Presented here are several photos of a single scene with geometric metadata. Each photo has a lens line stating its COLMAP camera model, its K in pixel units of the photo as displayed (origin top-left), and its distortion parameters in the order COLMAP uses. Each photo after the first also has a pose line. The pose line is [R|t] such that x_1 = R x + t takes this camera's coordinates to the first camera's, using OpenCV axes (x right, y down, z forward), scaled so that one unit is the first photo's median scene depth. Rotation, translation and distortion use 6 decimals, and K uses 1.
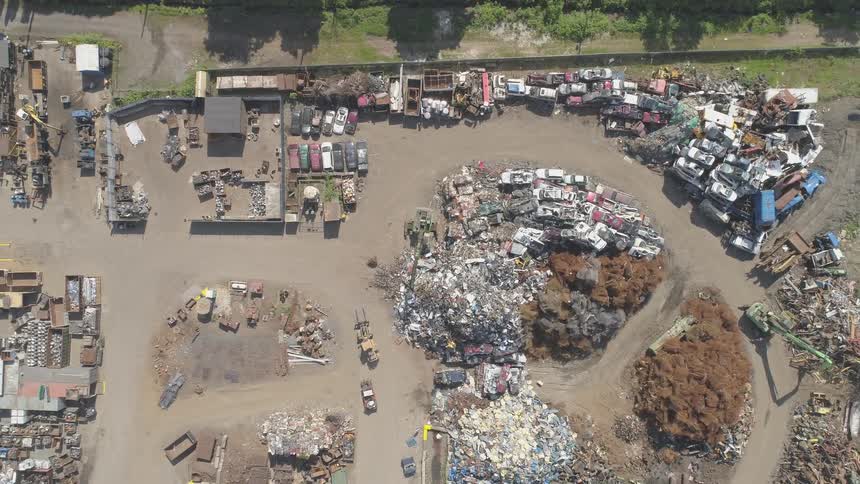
lens RADIAL K [[1858.9, 0, 430.0], [0, 1858.9, 242.0], [0, 0, 1]] dist [0.001085, 0.266170]
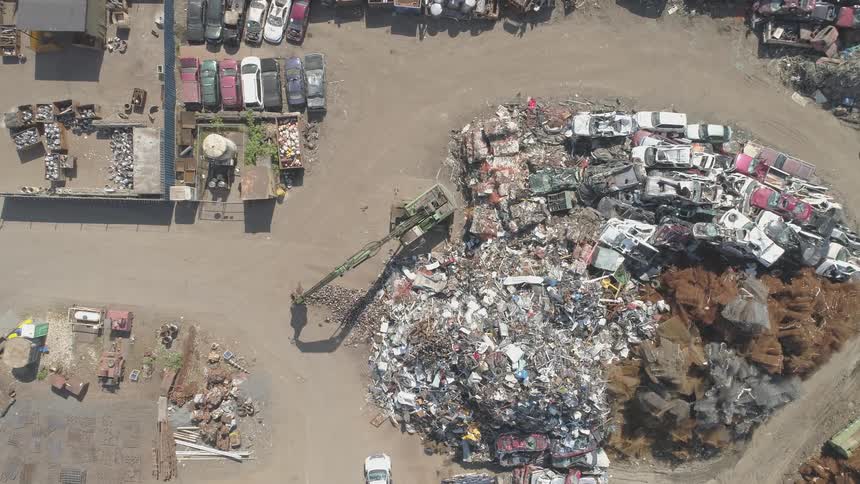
lens RADIAL K [[1858.9, 0, 430.0], [0, 1858.9, 242.0], [0, 0, 1]] dist [0.001085, 0.266170]
pose [[0.999832, 0.018323, 0.000058, -0.002001], [-0.018323, 0.999830, 0.001848, -0.001092], [-0.000024, -0.001849, 0.999998, 0.456965]]
